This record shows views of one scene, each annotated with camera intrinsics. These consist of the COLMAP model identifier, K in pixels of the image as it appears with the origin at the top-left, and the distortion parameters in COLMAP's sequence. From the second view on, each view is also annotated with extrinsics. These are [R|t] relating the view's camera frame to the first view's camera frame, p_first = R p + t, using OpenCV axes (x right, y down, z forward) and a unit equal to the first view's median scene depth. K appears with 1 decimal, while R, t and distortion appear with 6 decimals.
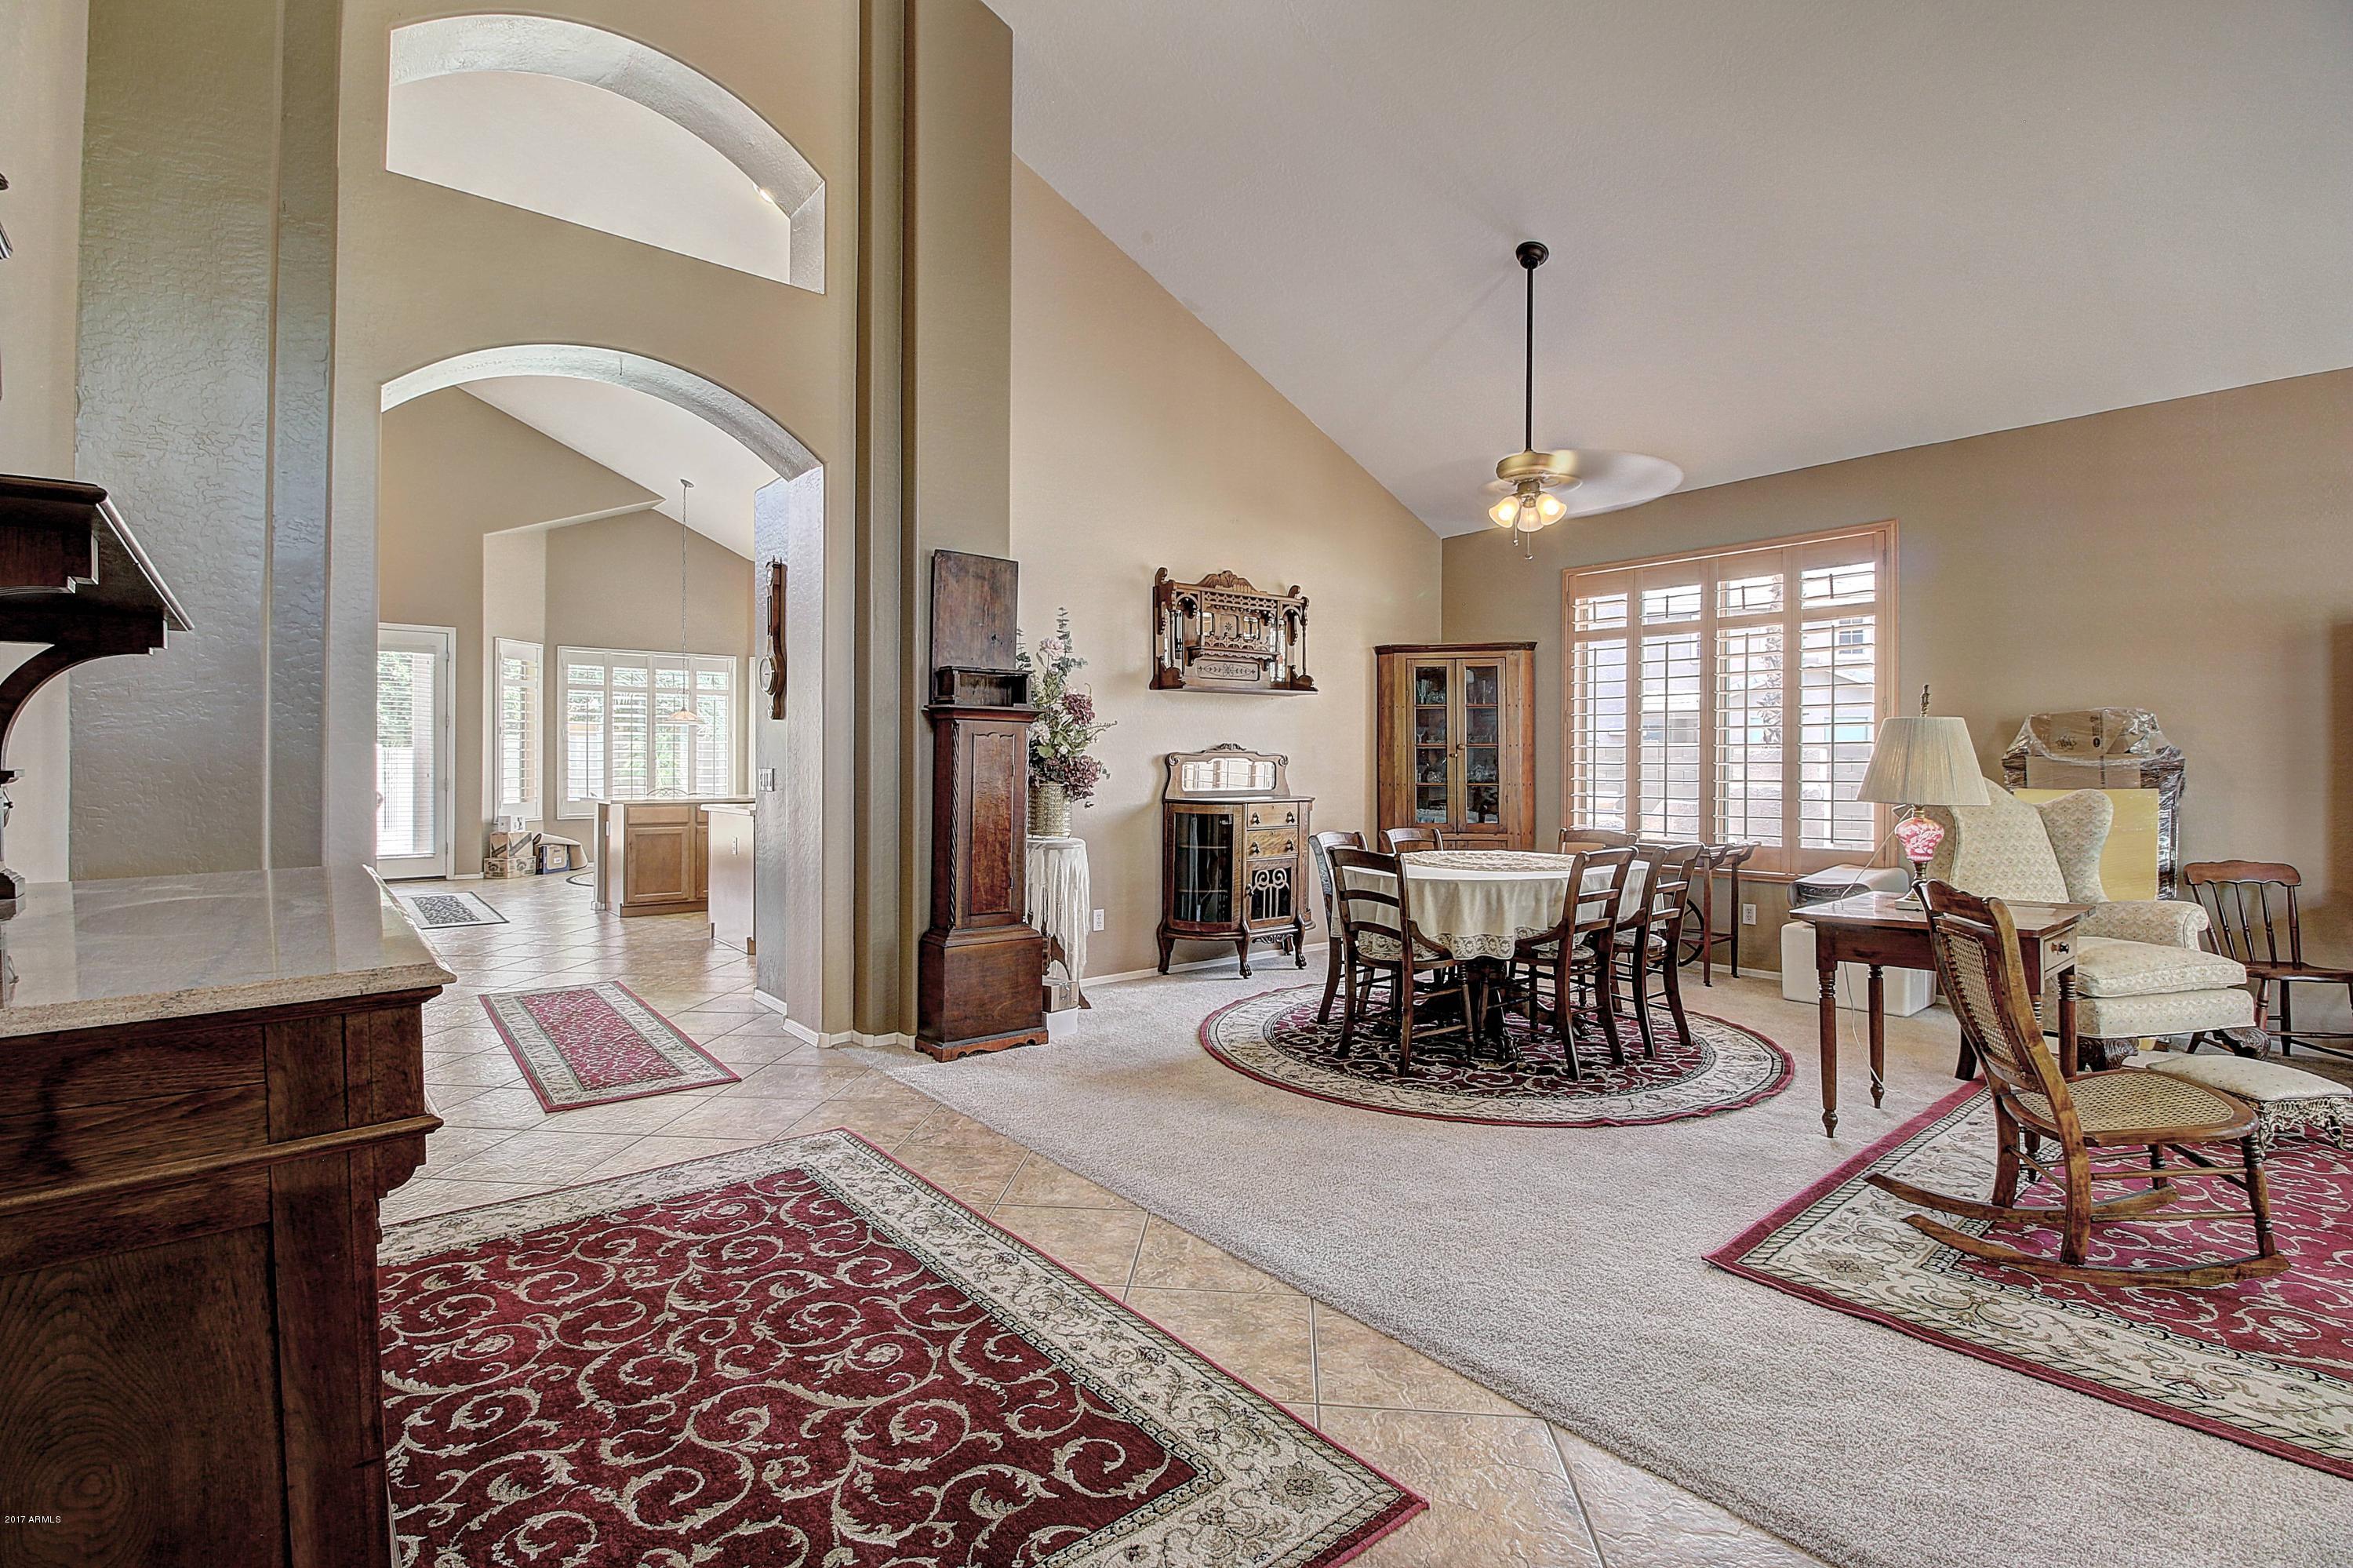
lens RADIAL K [[1082.3, 0, 1181.3], [0, 1082.3, 759.3], [0, 0, 1]] dist [0.001558, -0.013676]
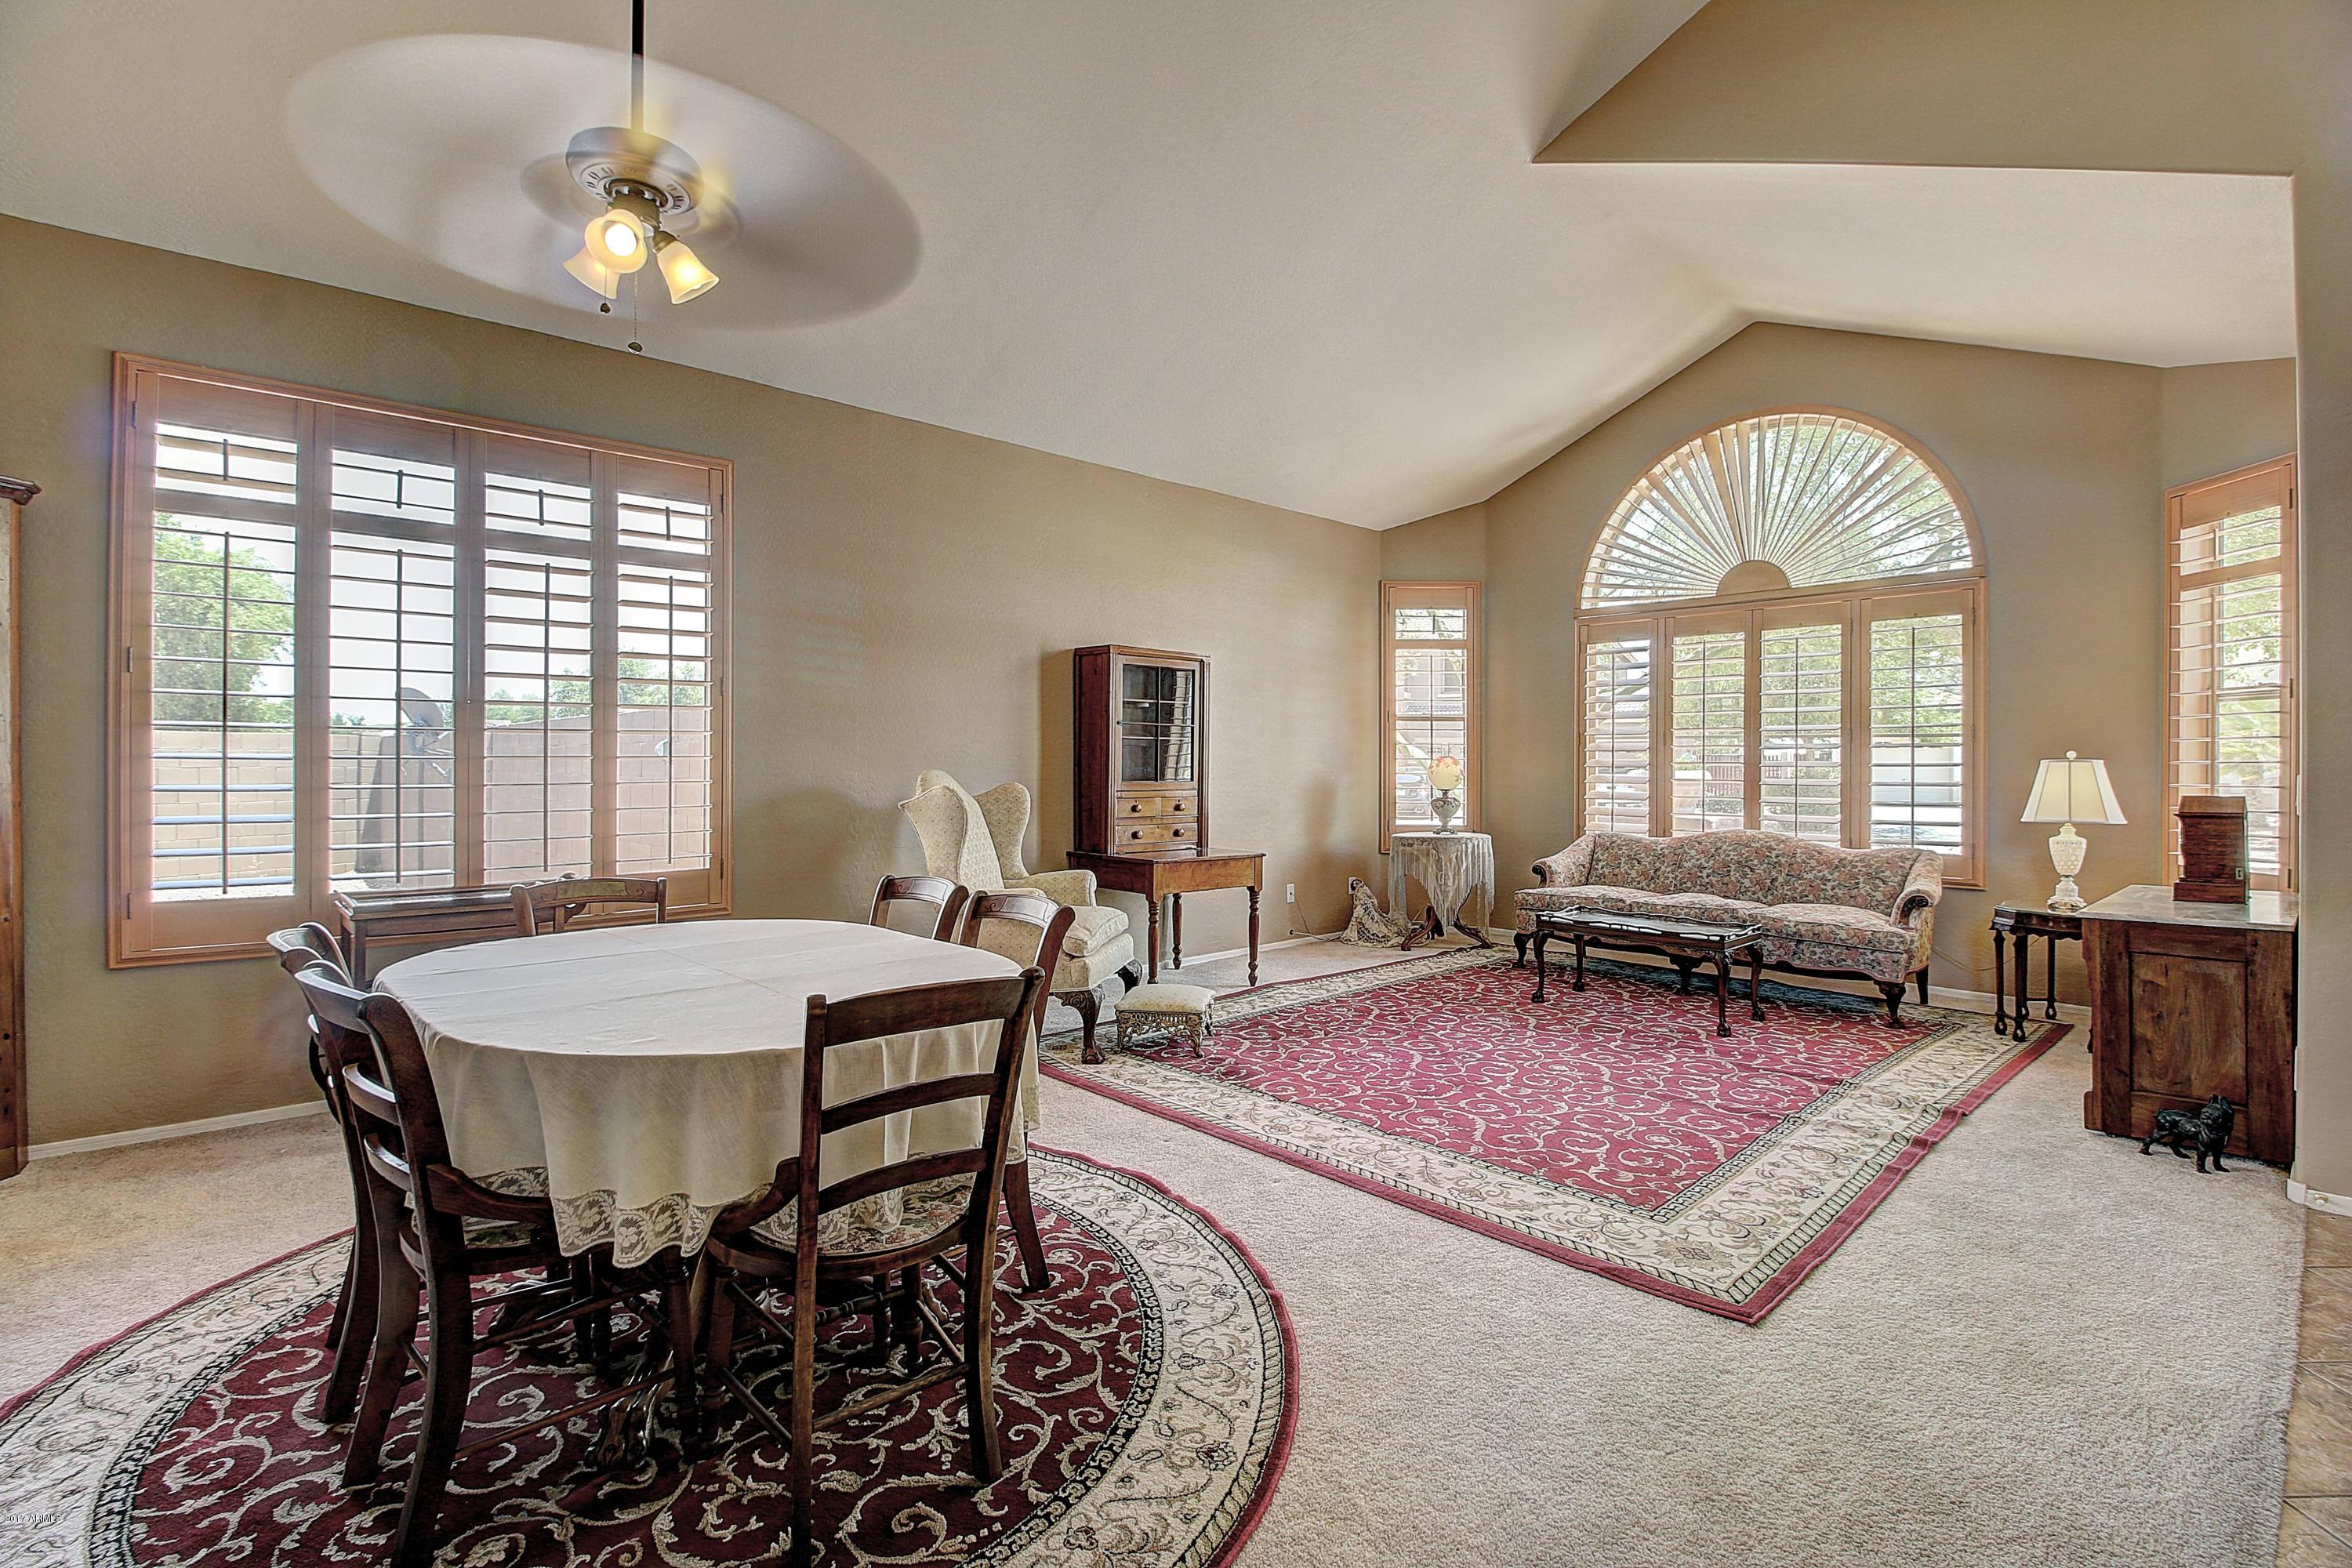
lens RADIAL K [[1081.8, 0, 1180.8], [0, 1081.8, 759.3], [0, 0, 1]] dist [0.001558, -0.013676]
pose [[-0.046838, -0.001787, 0.998901, -0.261189], [-0.006003, 0.999981, 0.001507, 0.001614], [-0.998884, -0.005925, -0.046848, 1.044763]]
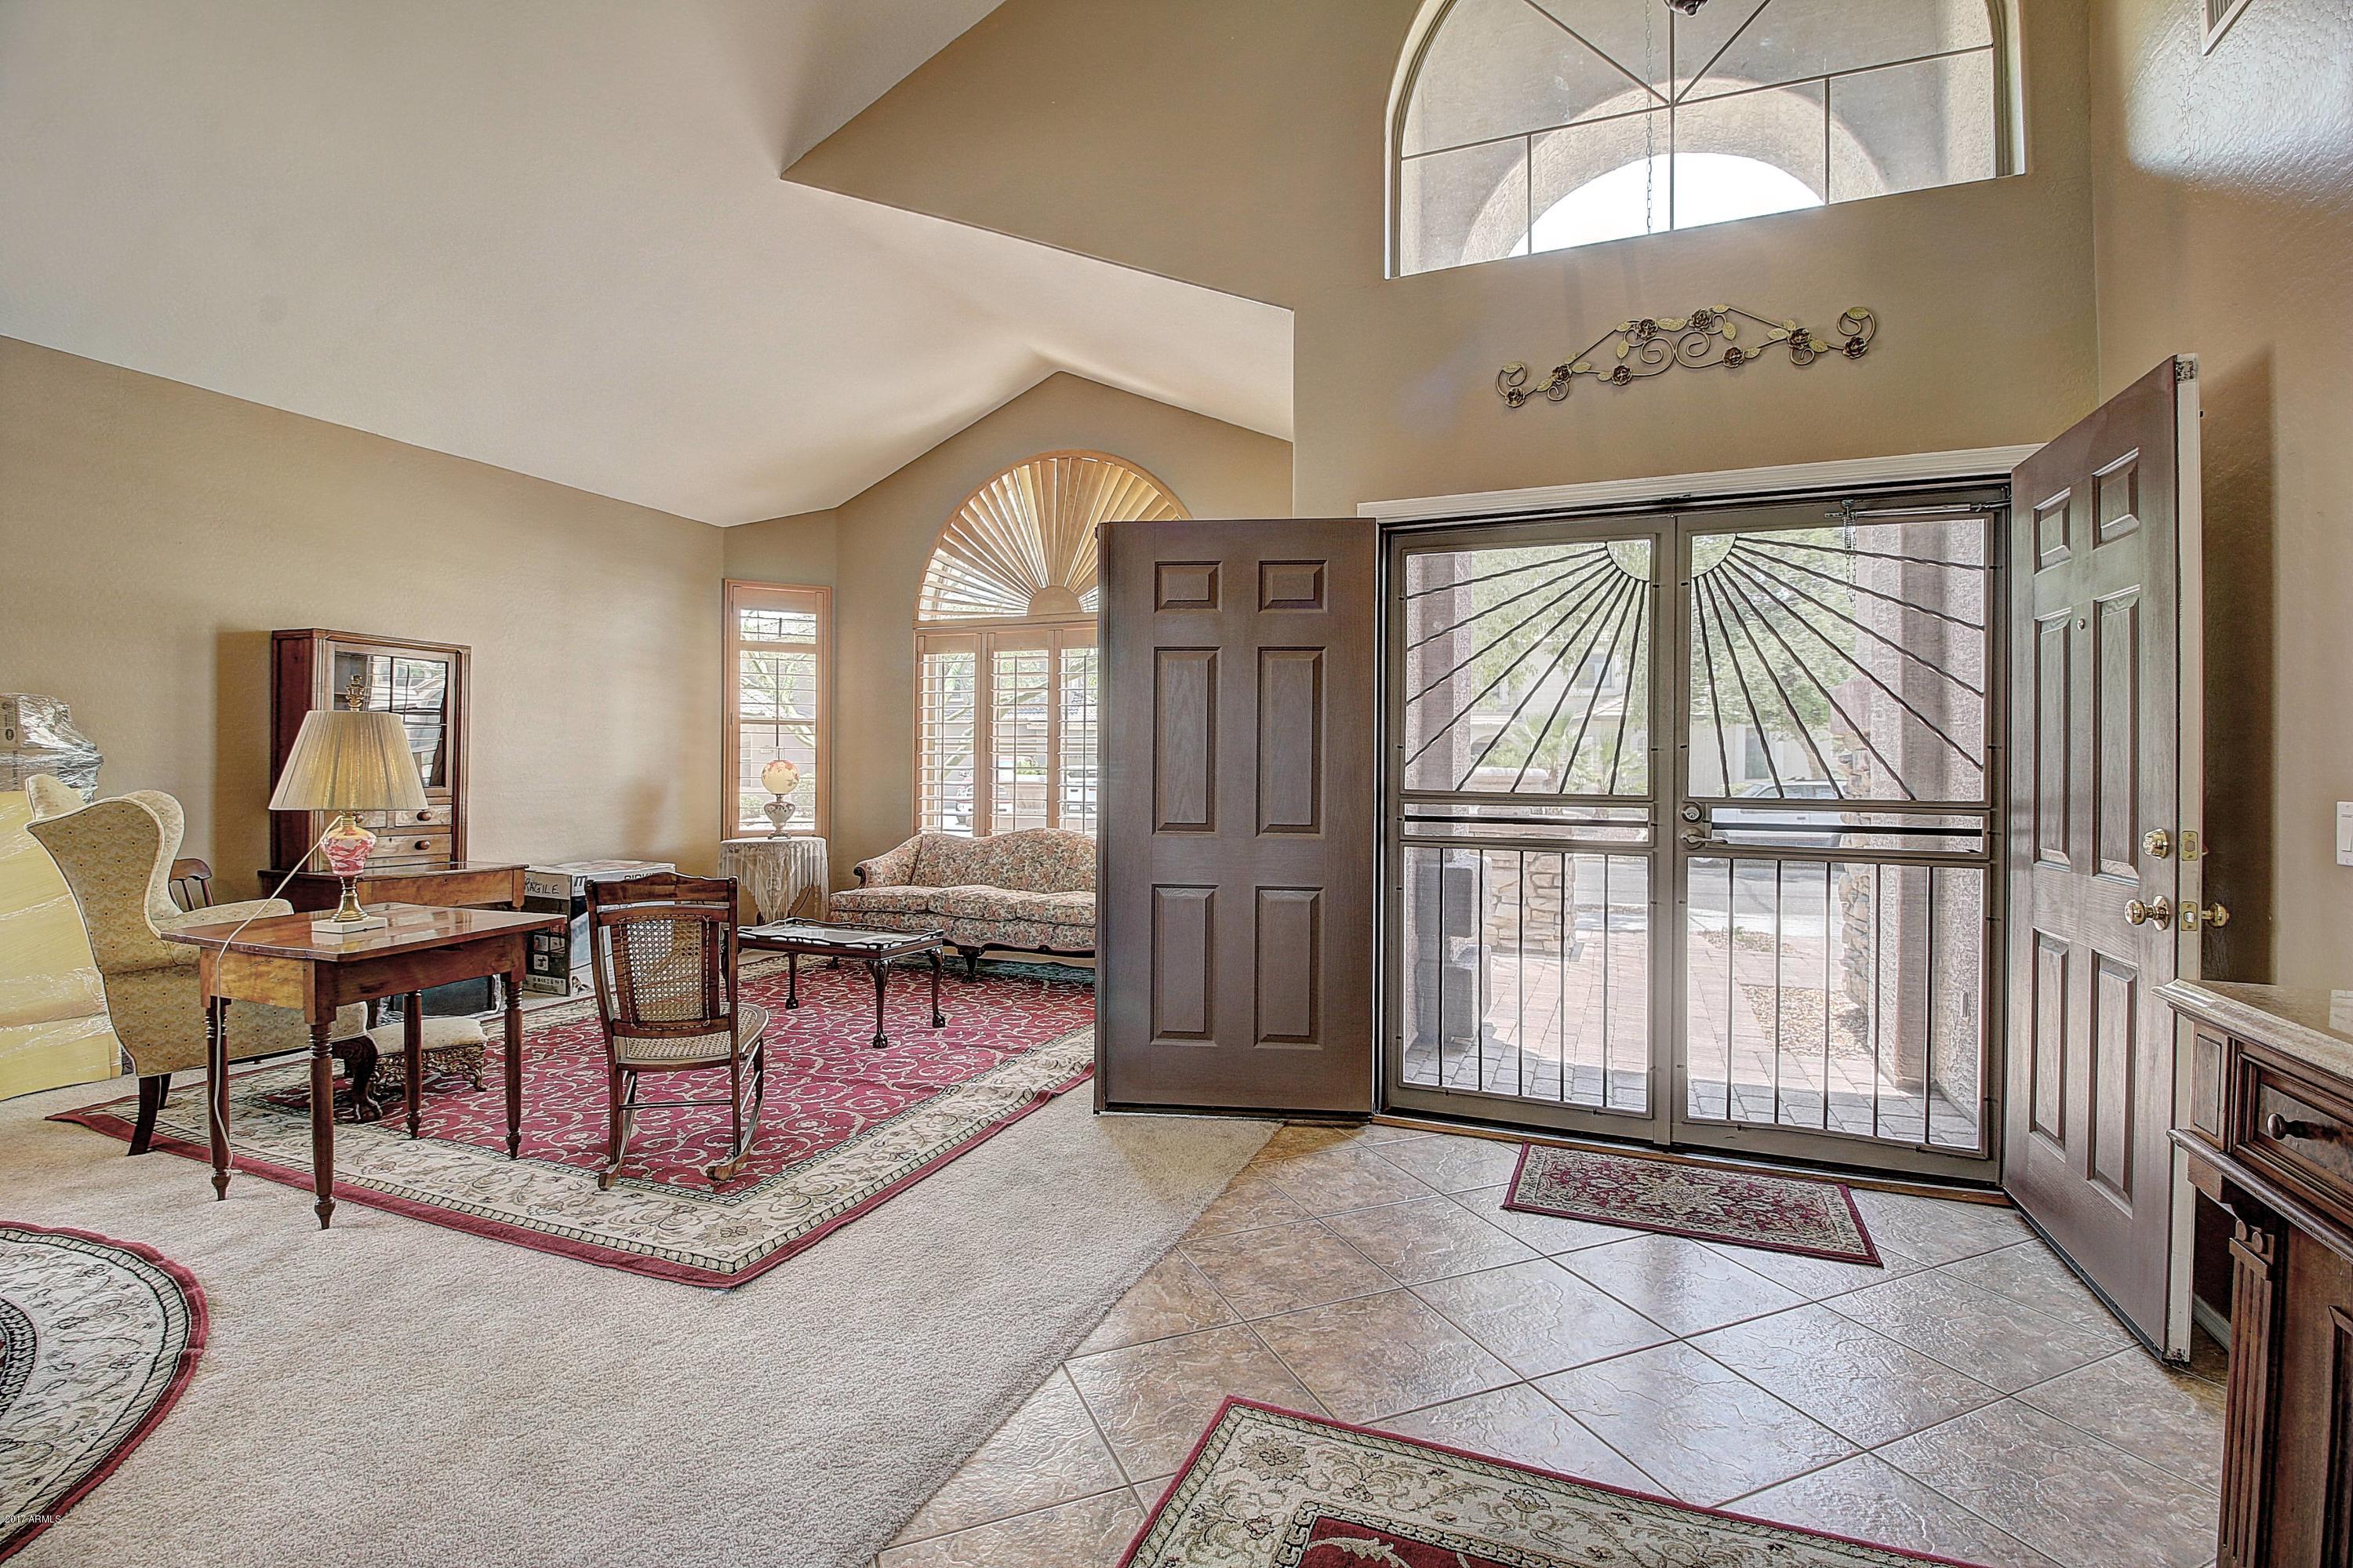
lens RADIAL K [[1082.3, 0, 1181.3], [0, 1082.3, 759.3], [0, 0, 1]] dist [0.001558, -0.013676]
pose [[-0.467001, 0.000972, 0.884256, -0.375564], [-0.009990, 0.999930, -0.006376, -0.000403], [-0.884200, -0.011811, -0.466959, 0.757669]]
